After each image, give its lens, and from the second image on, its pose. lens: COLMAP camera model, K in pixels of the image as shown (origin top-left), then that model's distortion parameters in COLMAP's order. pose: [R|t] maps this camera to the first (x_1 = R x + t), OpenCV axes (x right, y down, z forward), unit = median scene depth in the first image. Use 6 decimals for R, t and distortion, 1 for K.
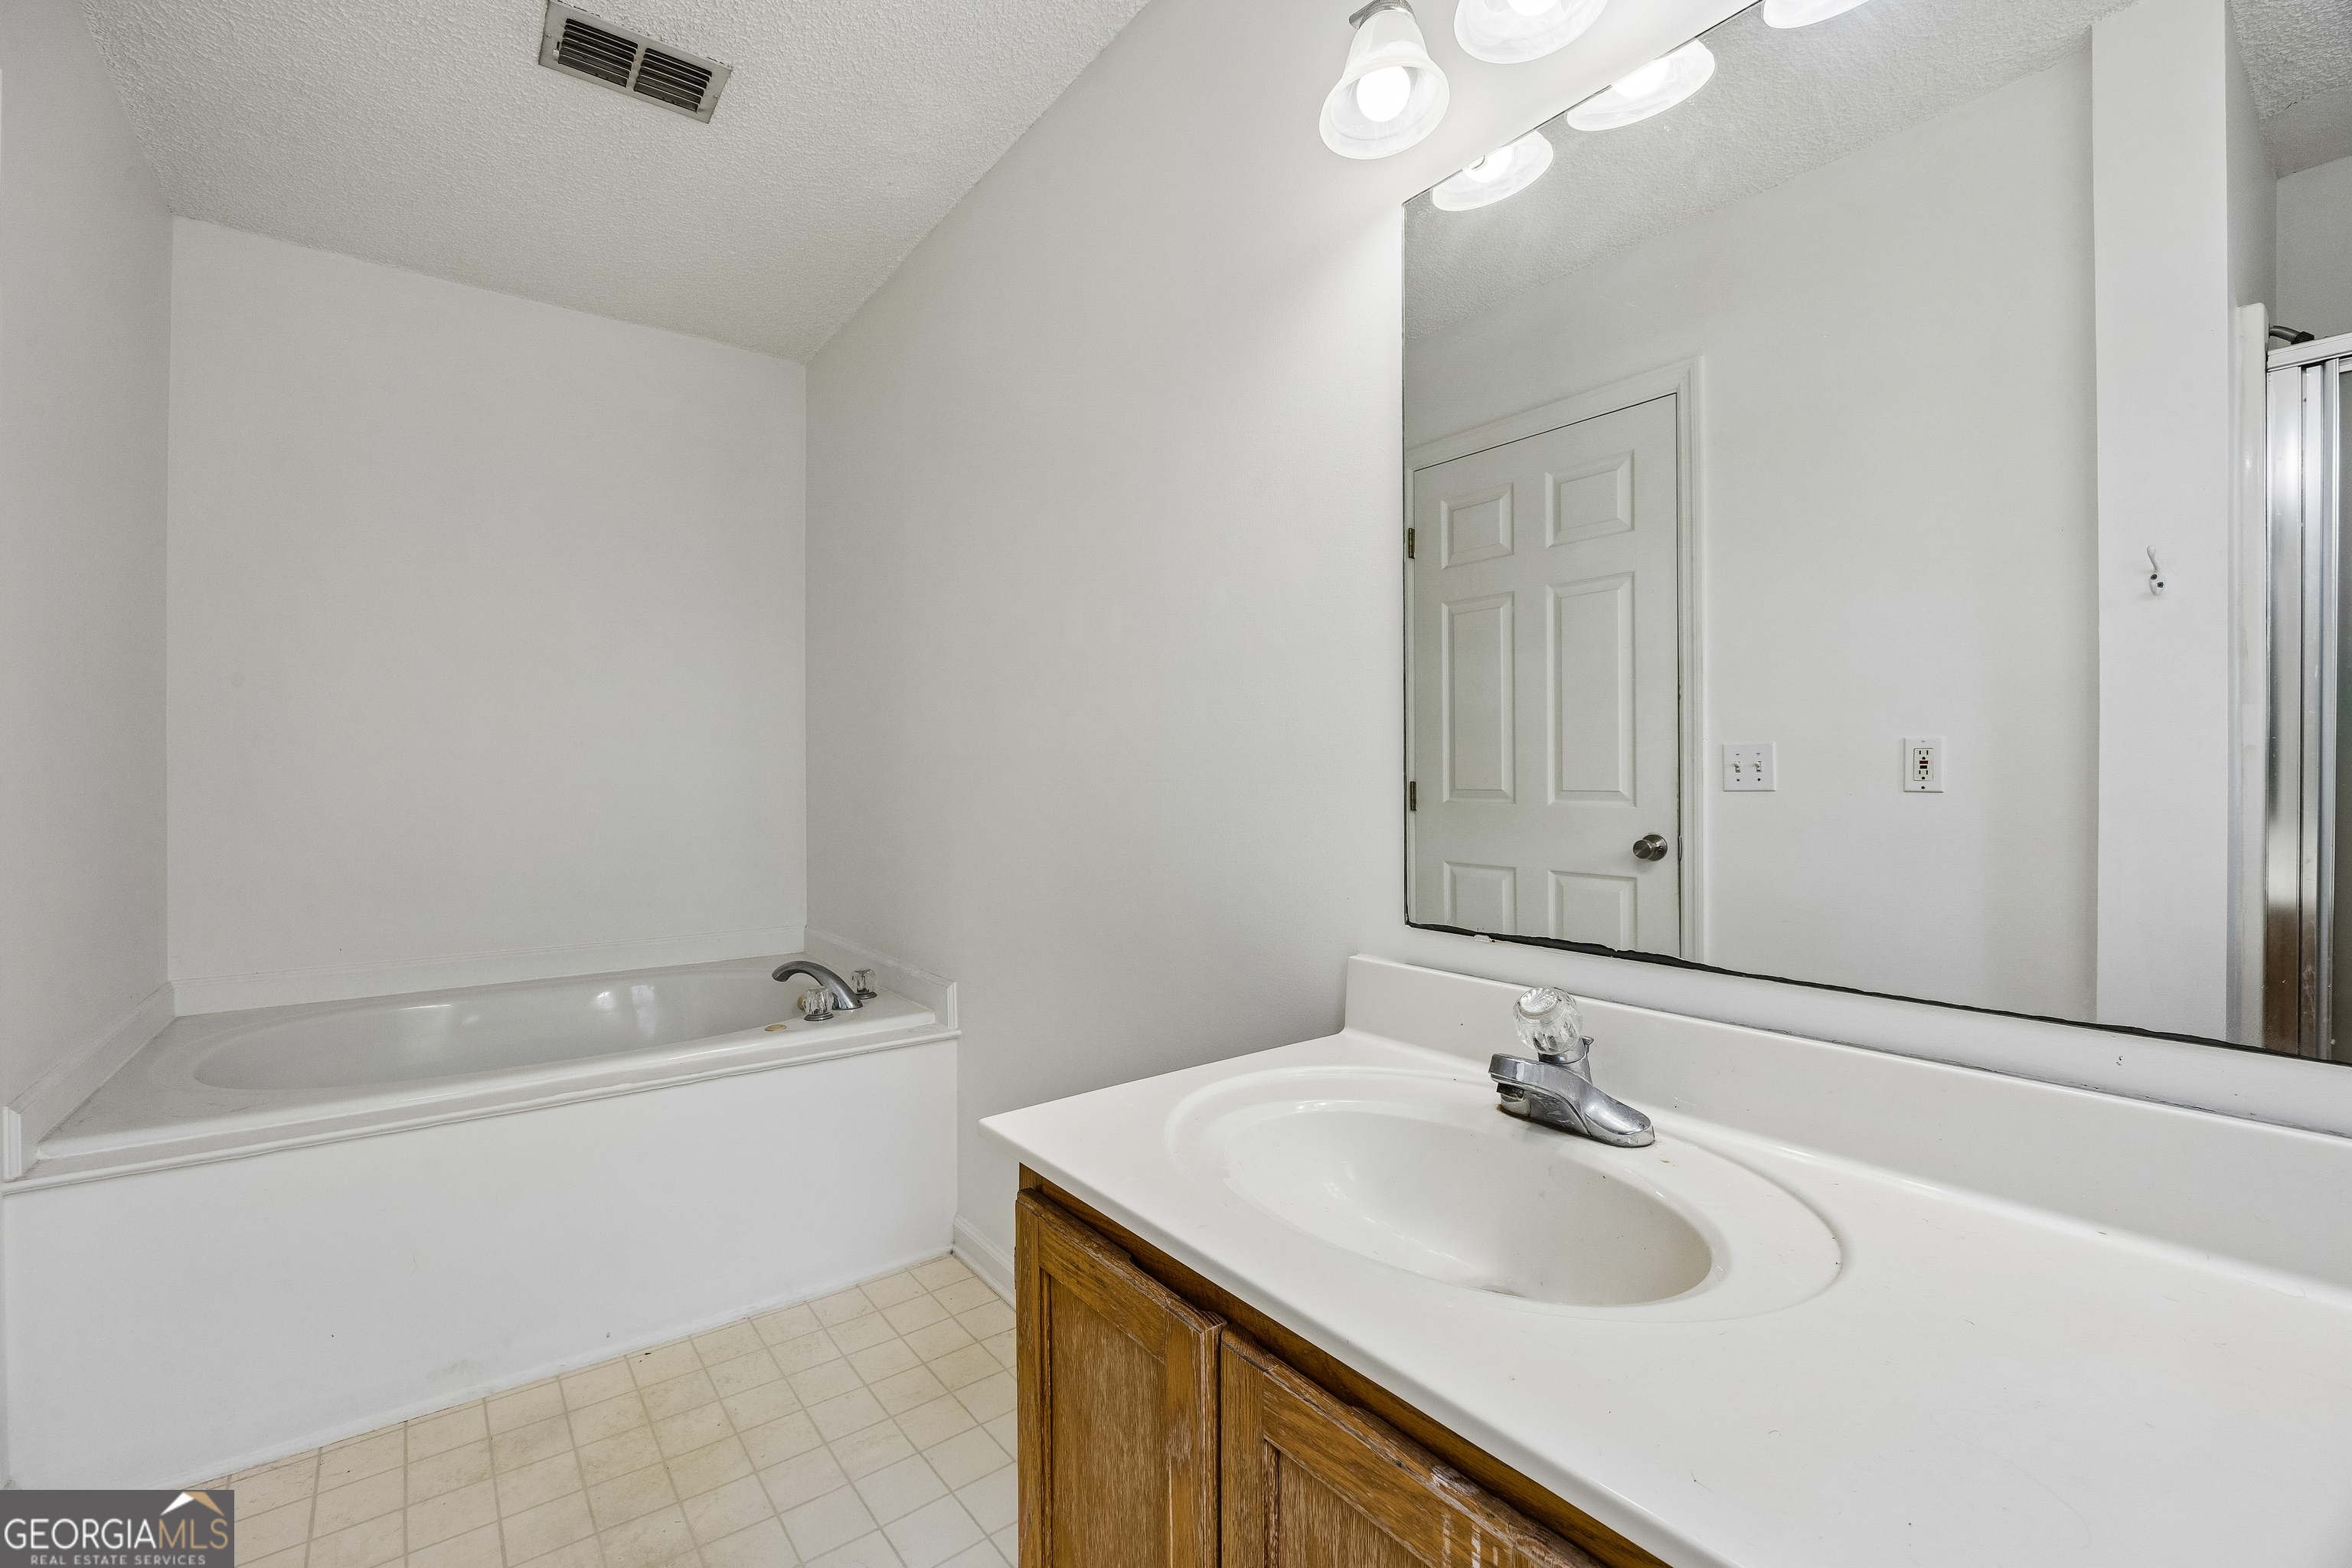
lens RADIAL K [[975.5, 0, 1170.3], [0, 975.5, 771.3], [0, 0, 1]] dist [-0.015163, 0.000663]
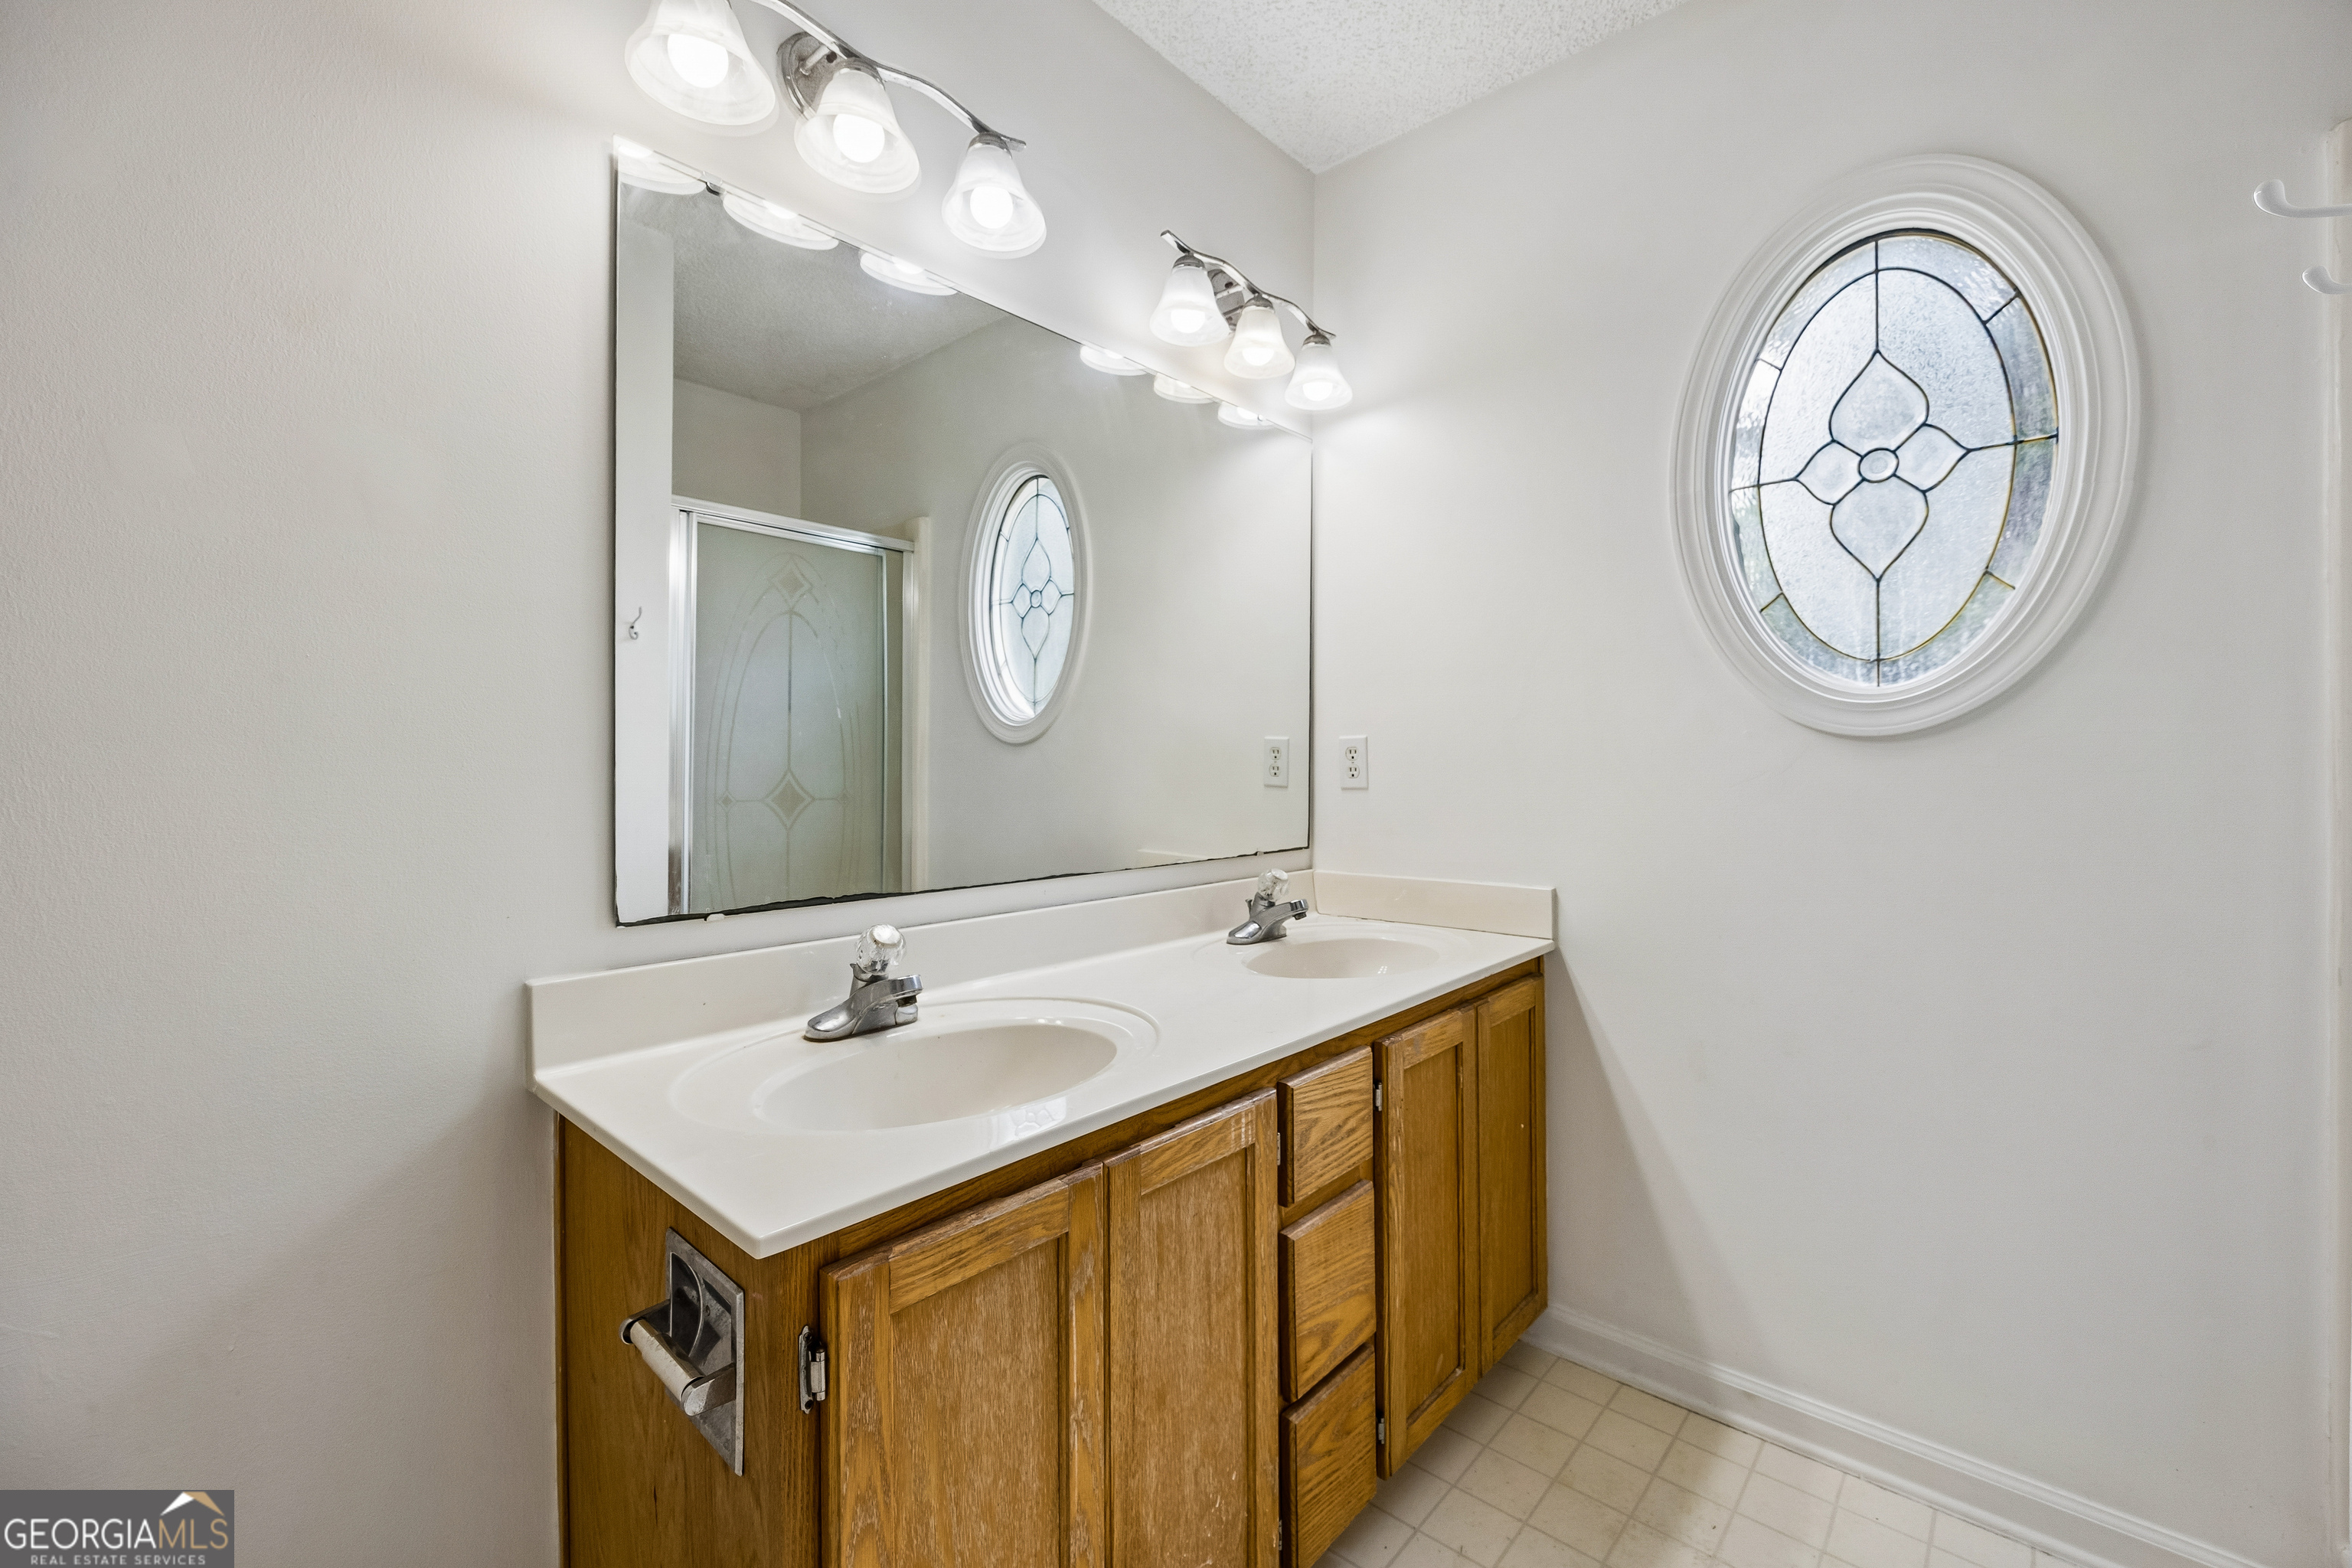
lens RADIAL K [[975.5, 0, 1155.8], [0, 975.5, 760.2], [0, 0, 1]] dist [-0.015163, 0.000663]
pose [[-0.163333, 0.006113, 0.986552, -0.396375], [-0.004474, 0.999966, -0.006937, 0.001827], [-0.986561, -0.005547, -0.163300, 0.340274]]
